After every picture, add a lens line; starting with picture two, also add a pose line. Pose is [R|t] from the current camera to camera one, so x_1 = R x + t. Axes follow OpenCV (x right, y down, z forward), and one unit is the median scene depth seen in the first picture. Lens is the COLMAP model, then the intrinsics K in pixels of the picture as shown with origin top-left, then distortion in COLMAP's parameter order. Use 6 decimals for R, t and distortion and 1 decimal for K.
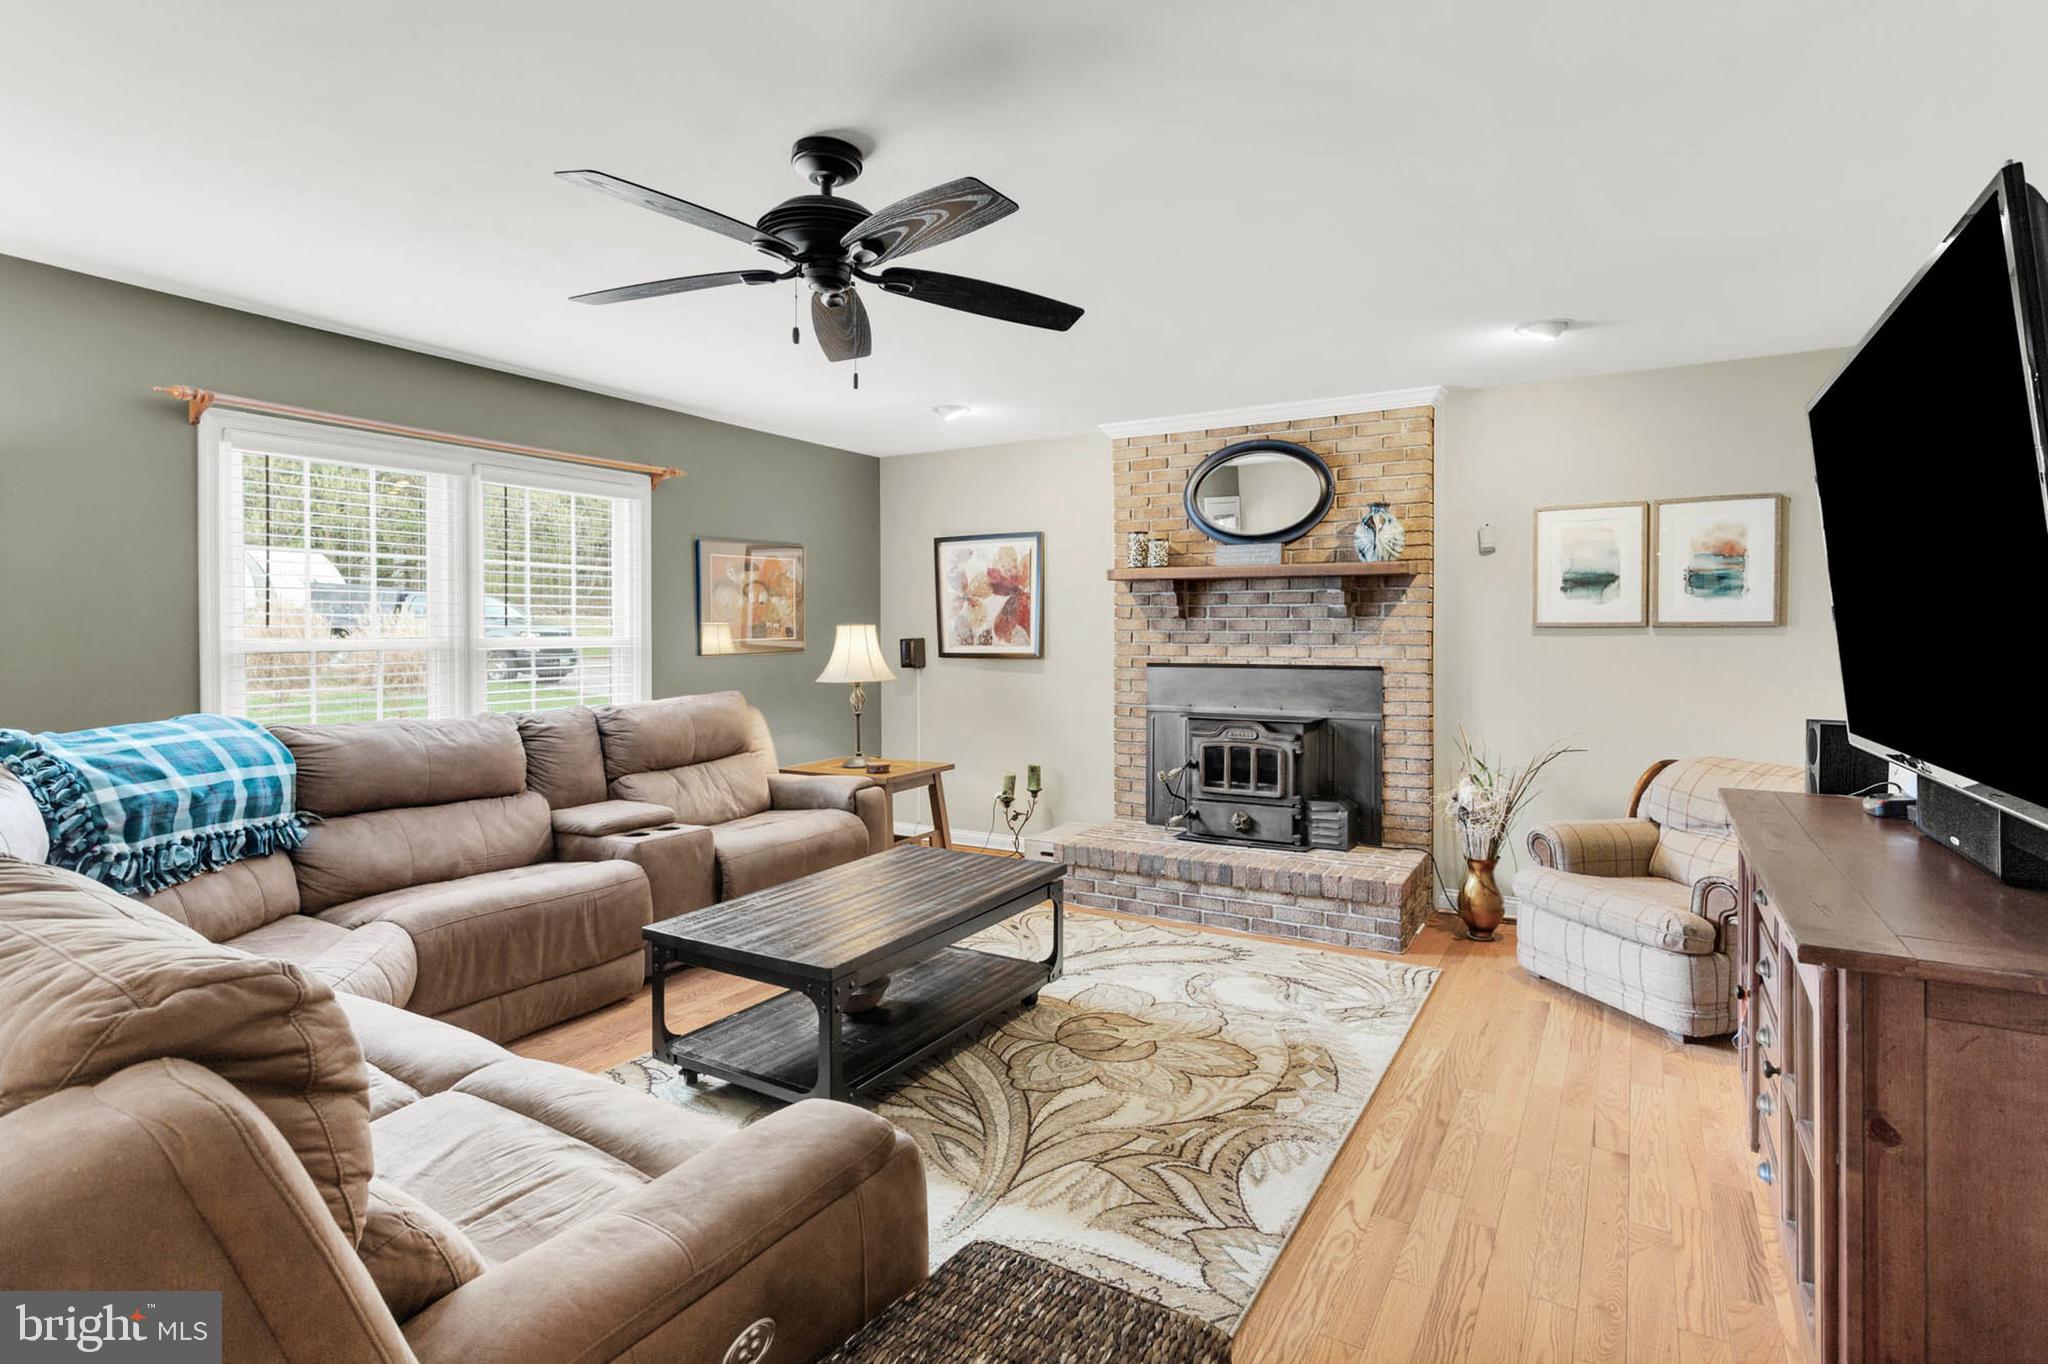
lens RADIAL K [[994.6, 0, 1053.3], [0, 994.6, 648.6], [0, 0, 1]] dist [-0.005514, 0.003560]
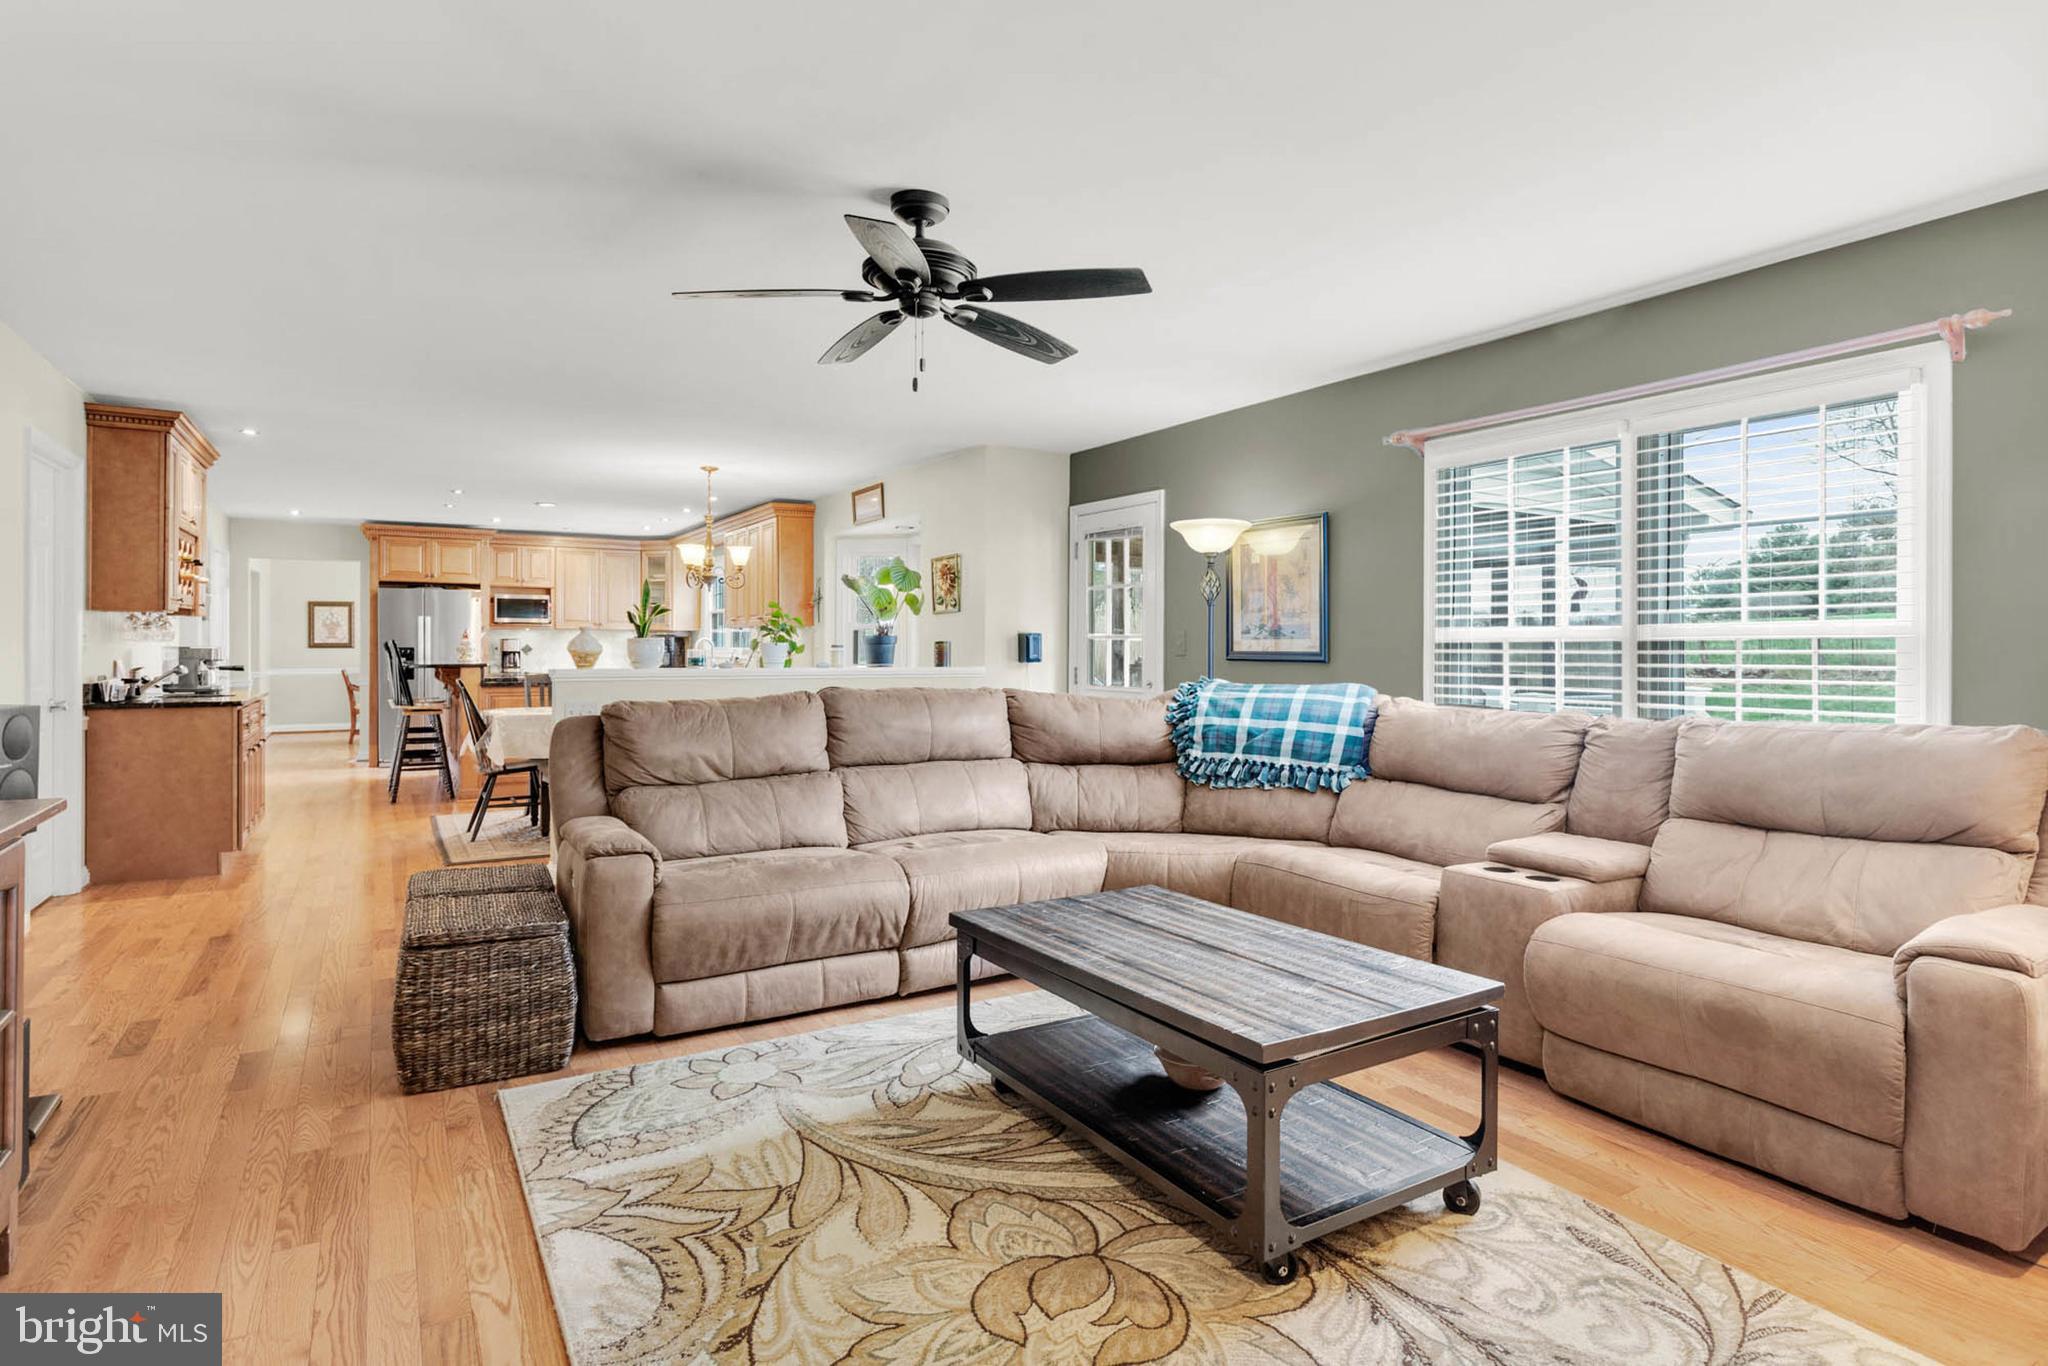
lens RADIAL K [[1084.9, 0, 997.8], [0, 1084.9, 646.6], [0, 0, 1]] dist [-0.002815, 0.001353]
pose [[-0.494667, -0.001082, -0.869082, 0.455697], [-0.016338, 0.999834, 0.008055, 0.009095], [0.868929, 0.018183, -0.494602, 0.935807]]
